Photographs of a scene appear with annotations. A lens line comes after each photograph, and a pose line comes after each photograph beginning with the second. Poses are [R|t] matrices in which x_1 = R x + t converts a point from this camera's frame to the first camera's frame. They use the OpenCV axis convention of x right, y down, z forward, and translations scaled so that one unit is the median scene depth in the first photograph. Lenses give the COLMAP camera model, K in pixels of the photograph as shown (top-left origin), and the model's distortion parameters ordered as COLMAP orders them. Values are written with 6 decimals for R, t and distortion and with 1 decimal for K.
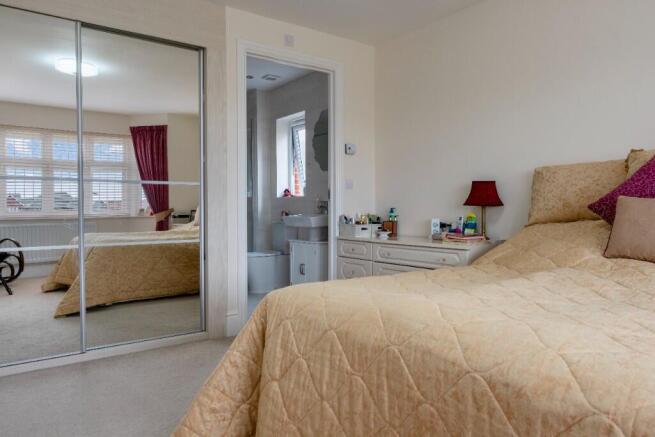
lens RADIAL K [[469.9, 0, 325.9], [0, 469.9, 218.3], [0, 0, 1]] dist [-0.001046, -0.000061]
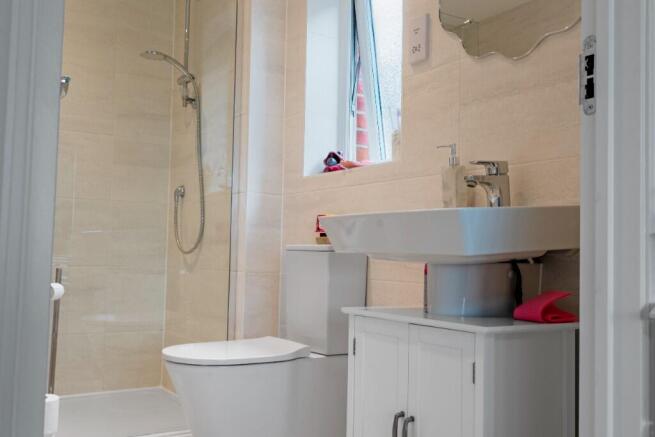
lens RADIAL K [[640.2, 0, 326.9], [0, 640.2, 219.8], [0, 0, 1]] dist [0.001574, 0.000000]
pose [[0.997653, 0.027063, -0.062890, -0.057629], [-0.031649, 0.996822, -0.073099, 0.019440], [0.060712, 0.074918, 0.995340, 0.546505]]
